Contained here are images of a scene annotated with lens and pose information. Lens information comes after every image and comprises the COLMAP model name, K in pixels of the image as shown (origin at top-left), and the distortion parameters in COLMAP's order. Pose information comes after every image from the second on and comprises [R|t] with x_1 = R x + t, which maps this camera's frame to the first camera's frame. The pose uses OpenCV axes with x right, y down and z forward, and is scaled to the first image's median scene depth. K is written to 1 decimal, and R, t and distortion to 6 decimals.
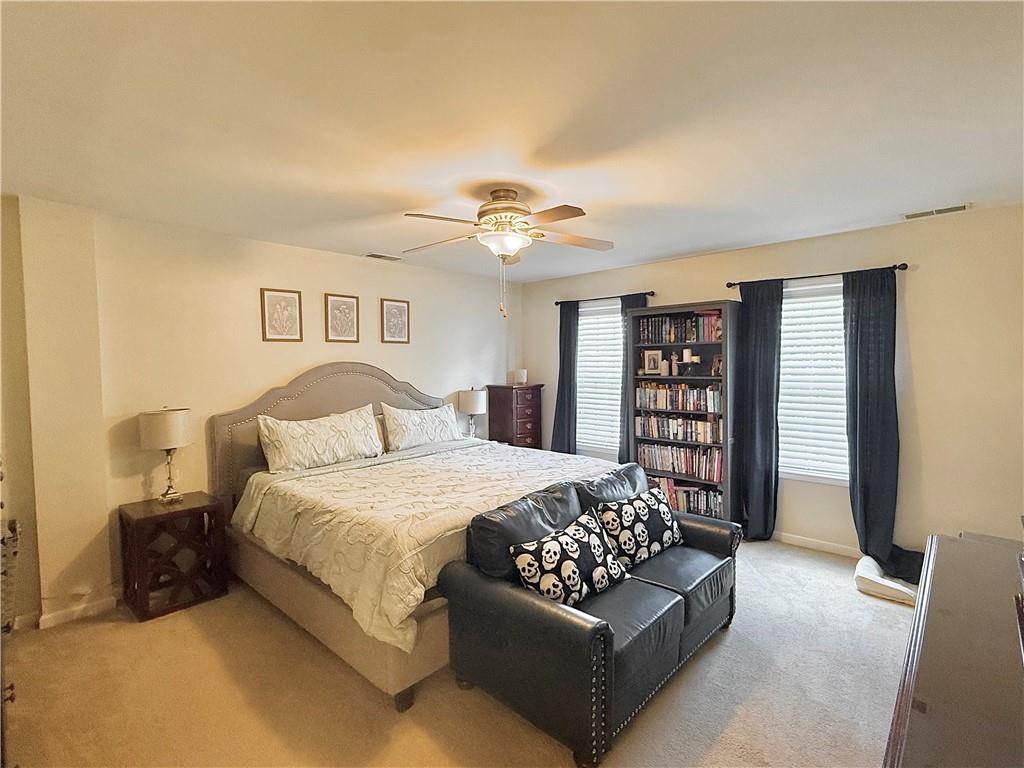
lens RADIAL K [[491.1, 0, 512.0], [0, 491.1, 384.0], [0, 0, 1]] dist [0.001406, 0.000073]
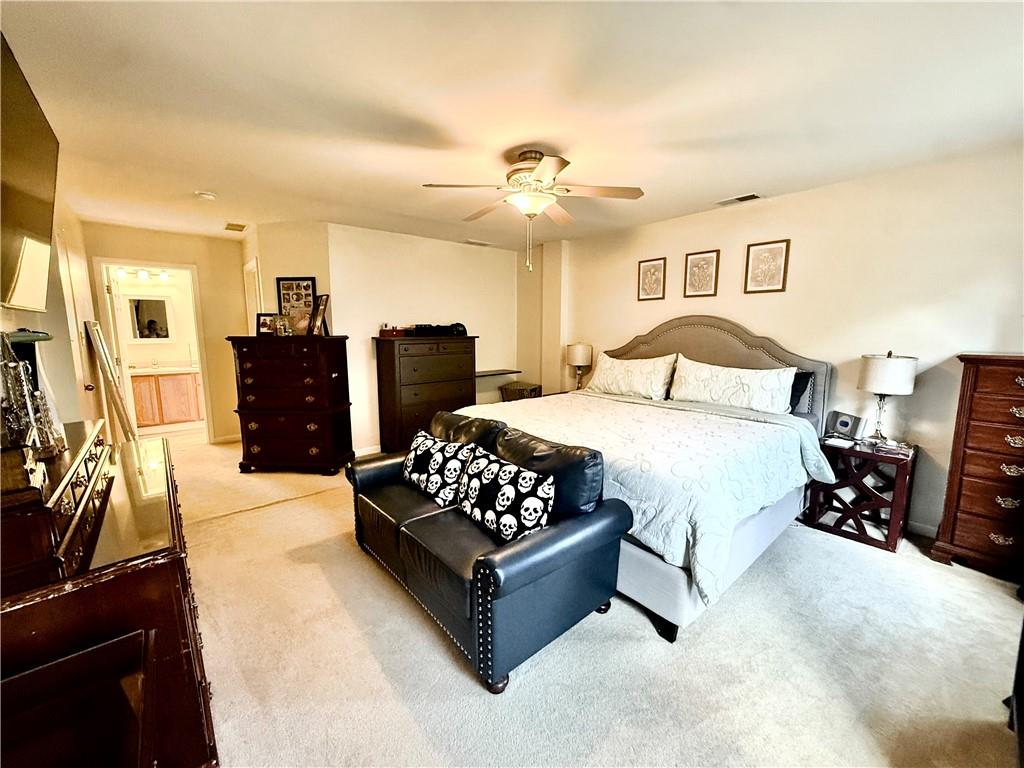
lens RADIAL K [[408.5, 0, 507.0], [0, 408.5, 385.2], [0, 0, 1]] dist [-0.000292, -0.000053]
pose [[-0.113972, 0.149062, -0.982238, 0.655883], [-0.042586, 0.987038, 0.154732, -0.015438], [0.992571, 0.059465, -0.106146, 0.737354]]
